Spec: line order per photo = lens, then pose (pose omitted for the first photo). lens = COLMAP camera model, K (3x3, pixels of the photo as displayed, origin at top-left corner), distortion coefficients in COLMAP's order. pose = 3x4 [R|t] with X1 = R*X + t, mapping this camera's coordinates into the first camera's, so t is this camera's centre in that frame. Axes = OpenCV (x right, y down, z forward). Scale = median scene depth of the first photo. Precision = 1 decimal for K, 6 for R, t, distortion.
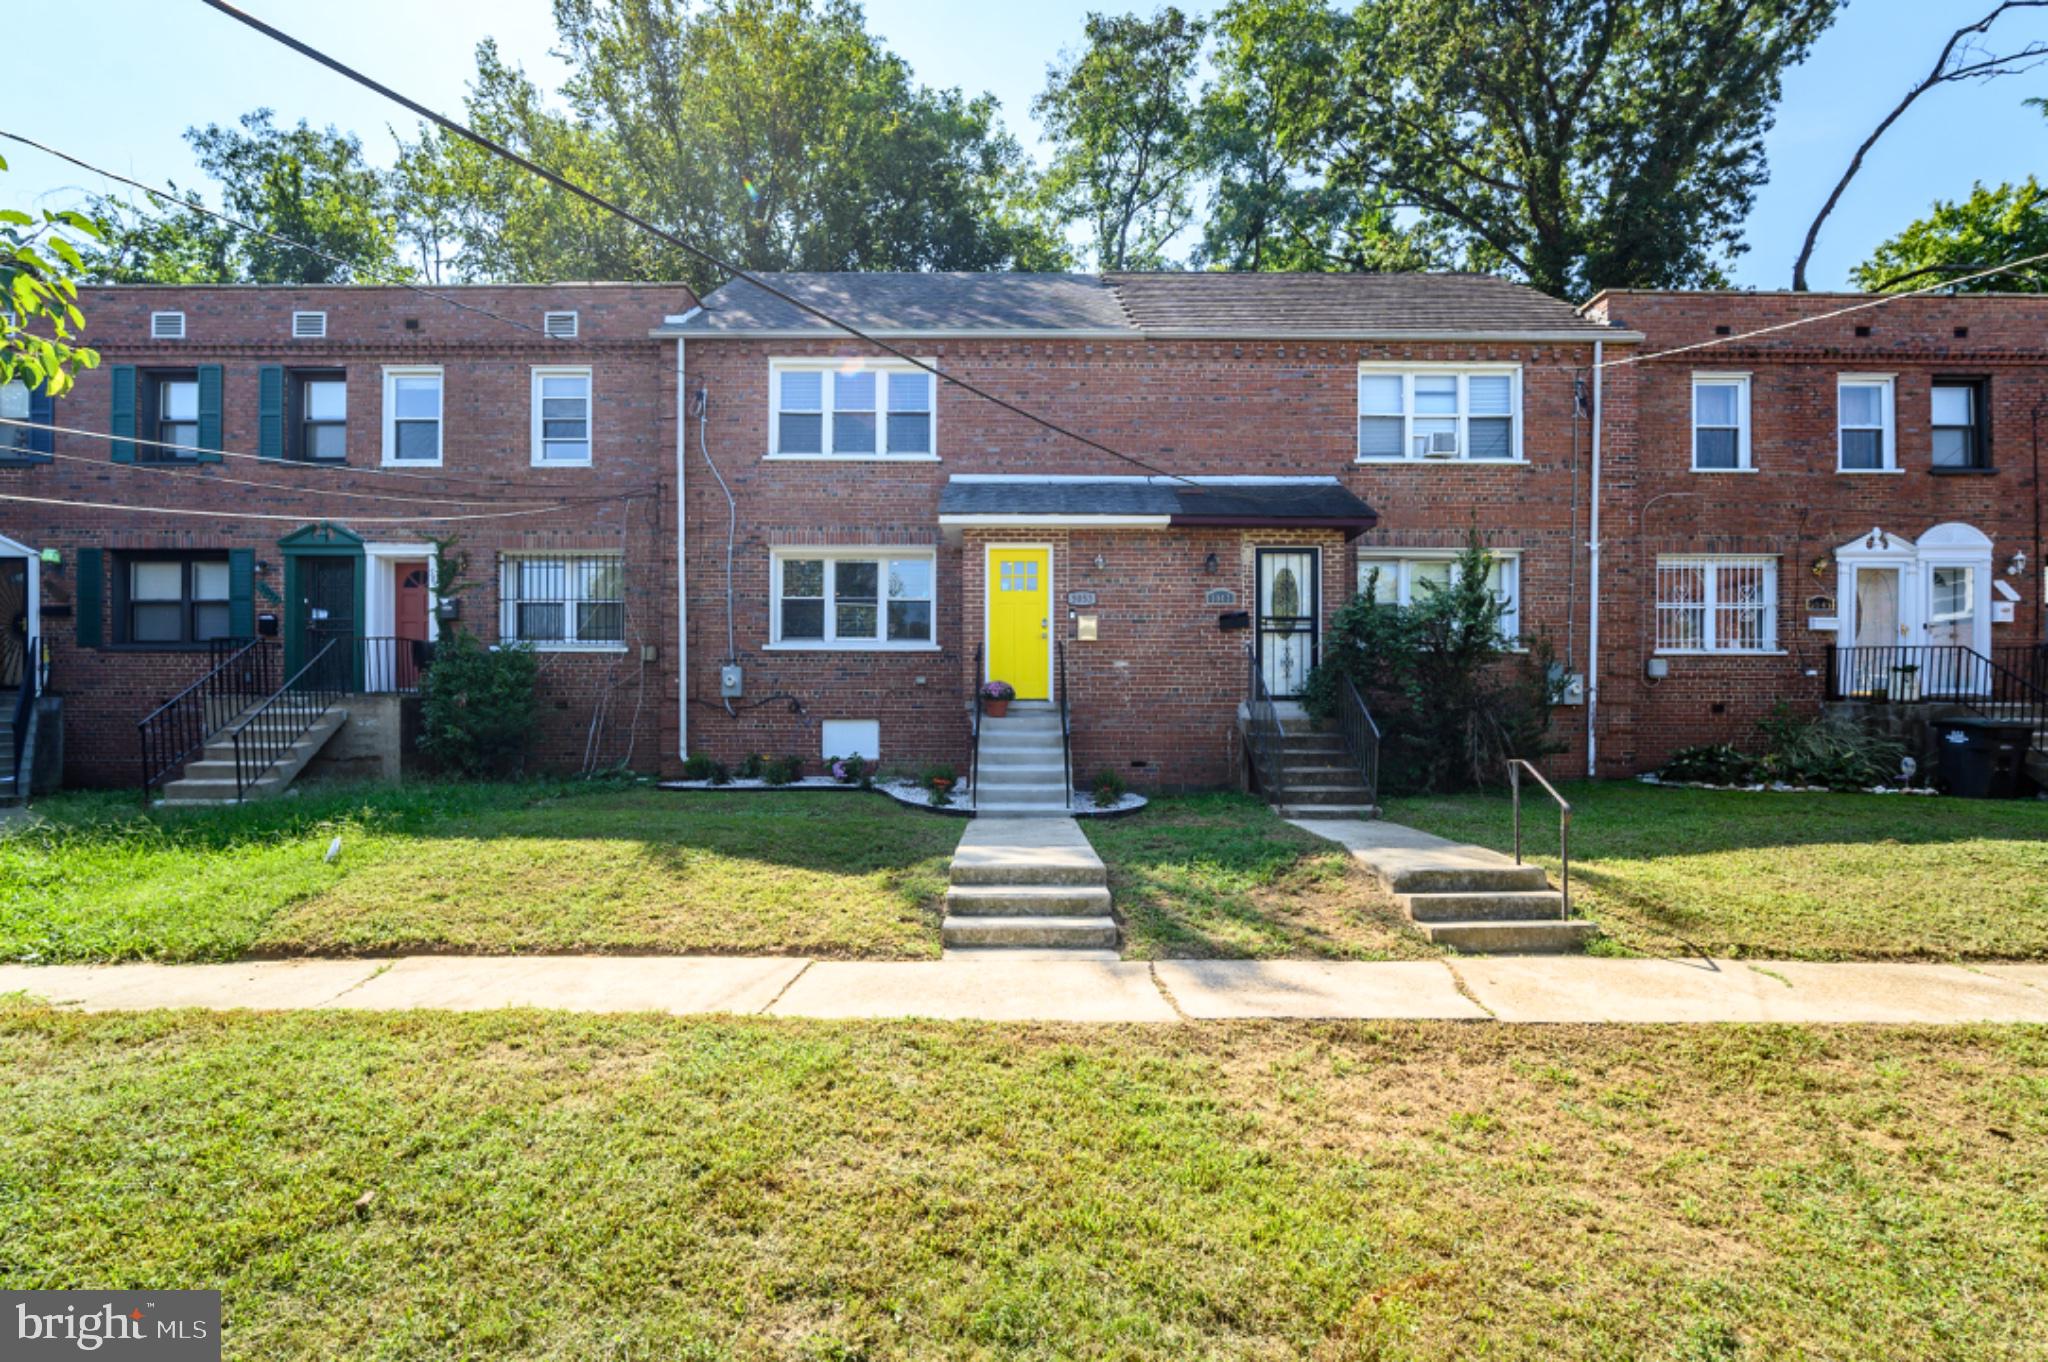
lens RADIAL K [[907.3, 0, 1017.6], [0, 907.3, 730.2], [0, 0, 1]] dist [-0.001211, -0.000355]
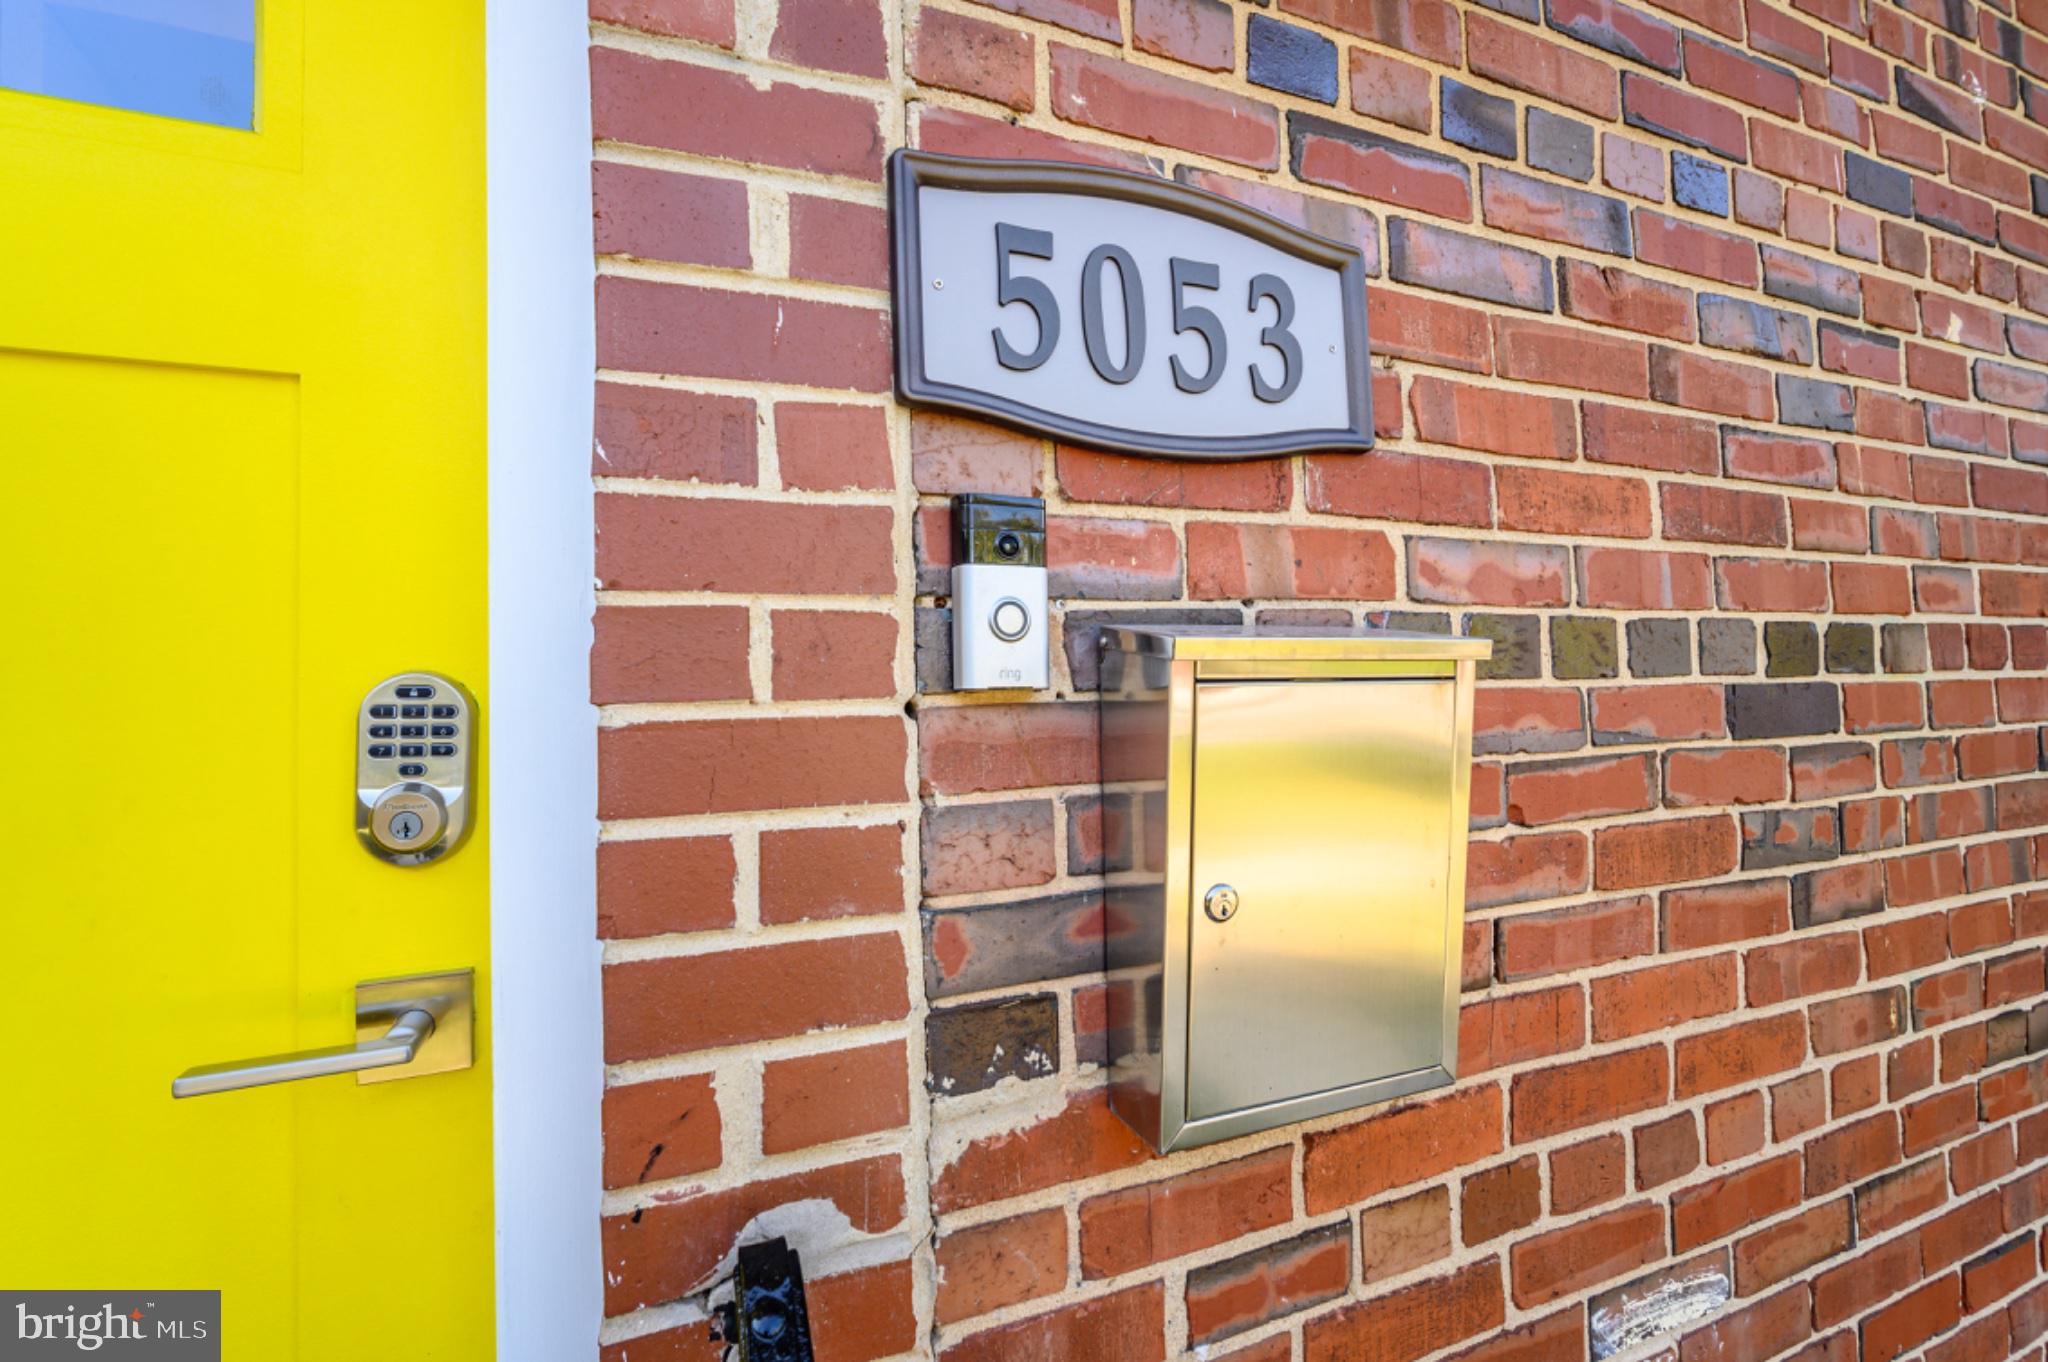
lens RADIAL K [[914.6, 0, 1032.7], [0, 914.6, 667.4], [0, 0, 1]] dist [-0.002127, -0.000438]
pose [[0.921921, -0.010436, 0.387236, 0.038018], [0.033716, 0.998005, -0.053374, -0.108926], [-0.385907, 0.062262, 0.920434, 0.853529]]
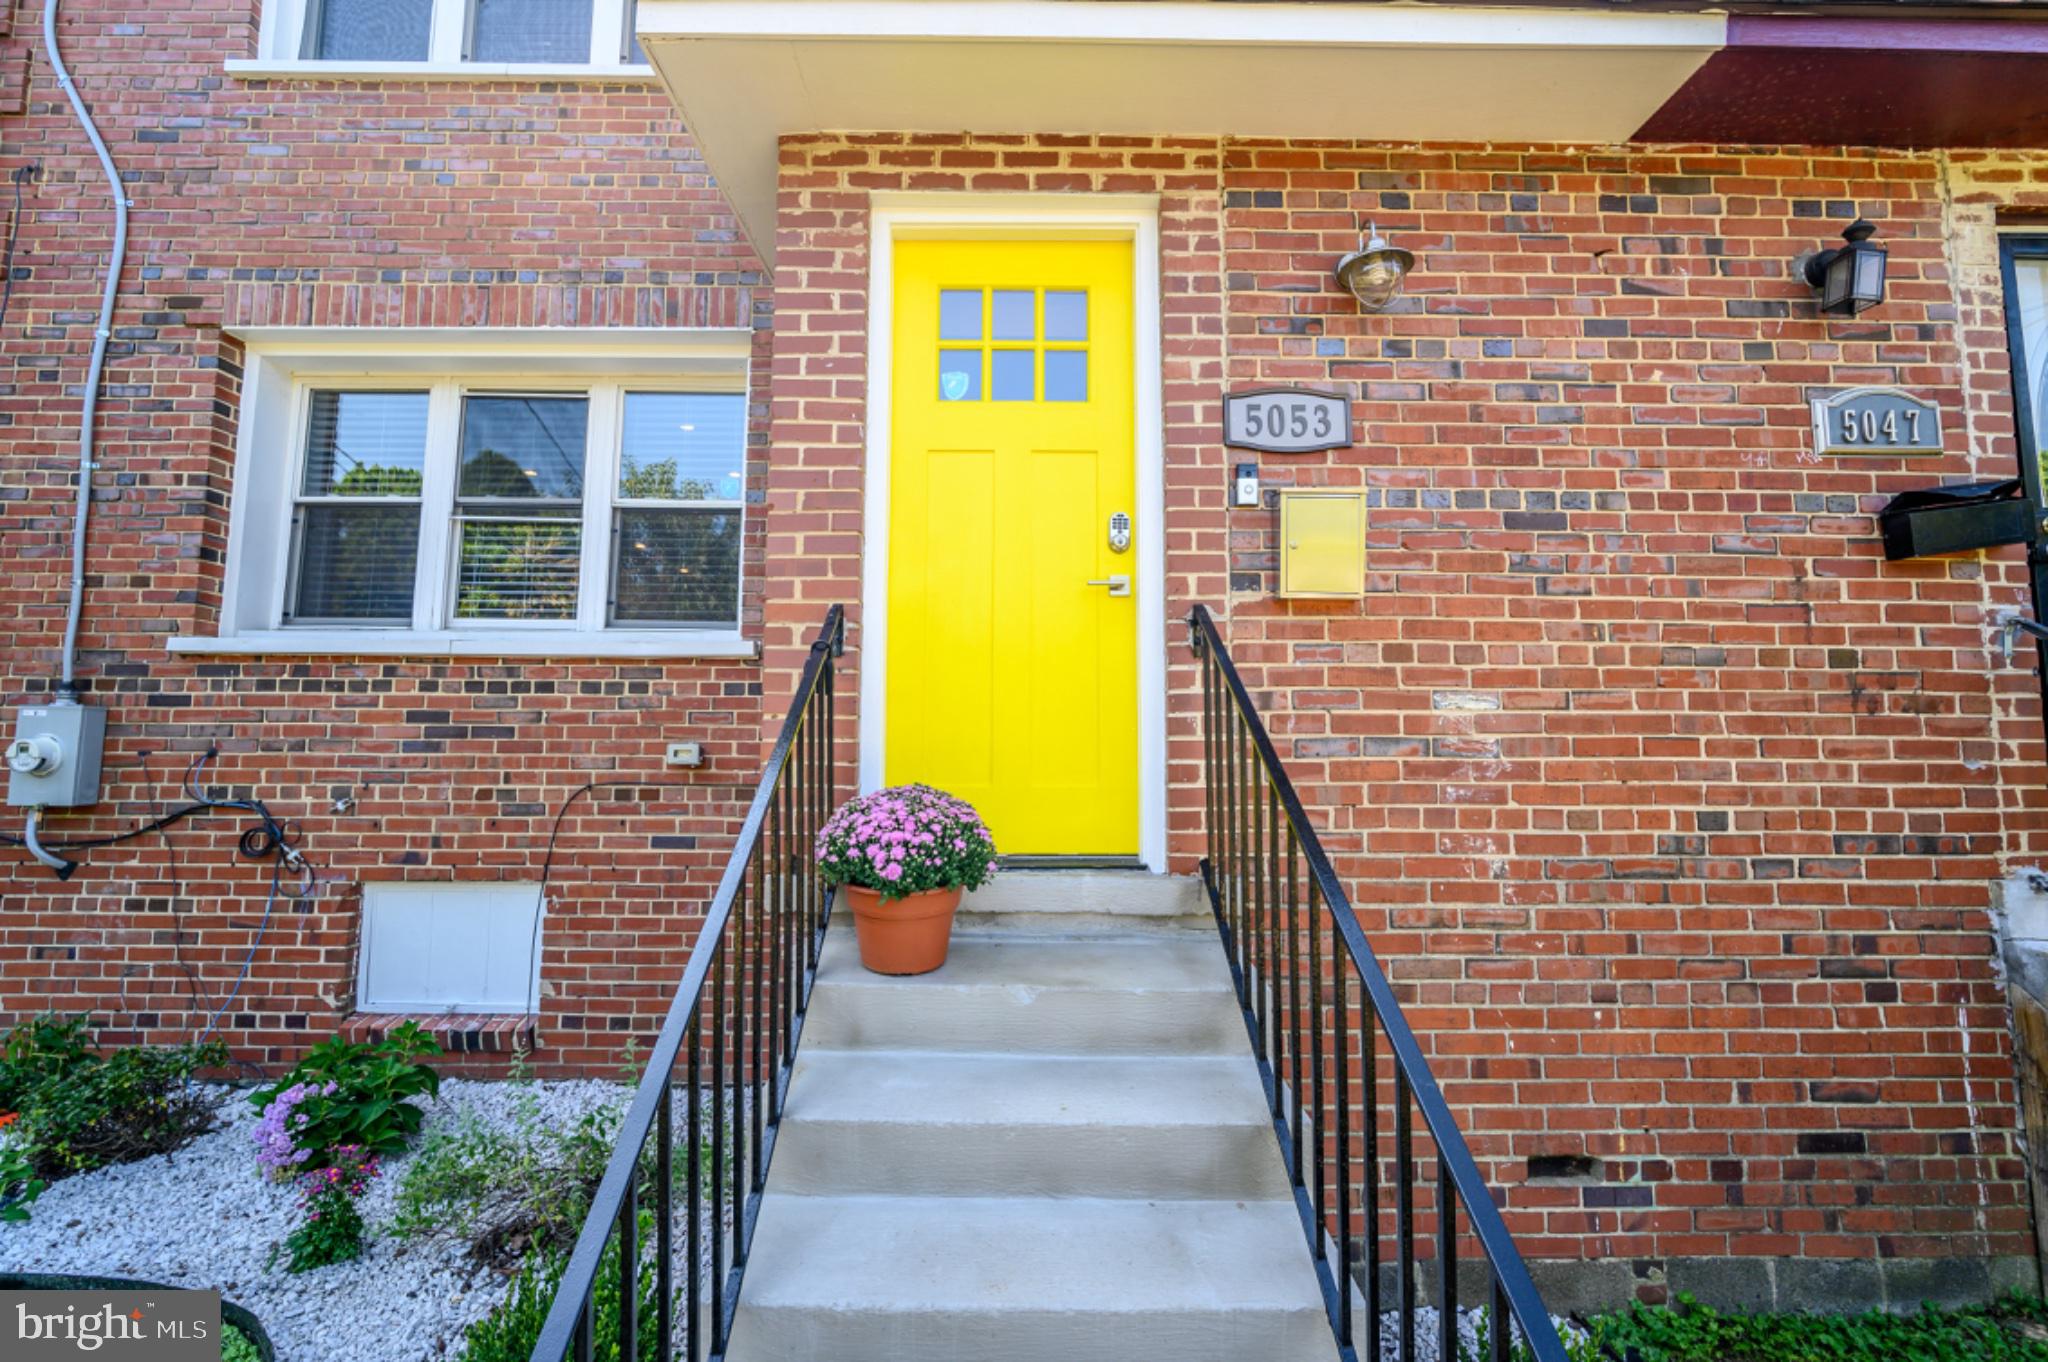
lens RADIAL K [[894.8, 0, 1004.7], [0, 894.8, 671.1], [0, 0, 1]] dist [-0.014170, 0.005266]
pose [[0.999988, 0.003793, 0.002986, -0.001113], [-0.003478, 0.995053, -0.099289, -0.053055], [-0.003348, 0.099277, 0.995054, 0.699263]]
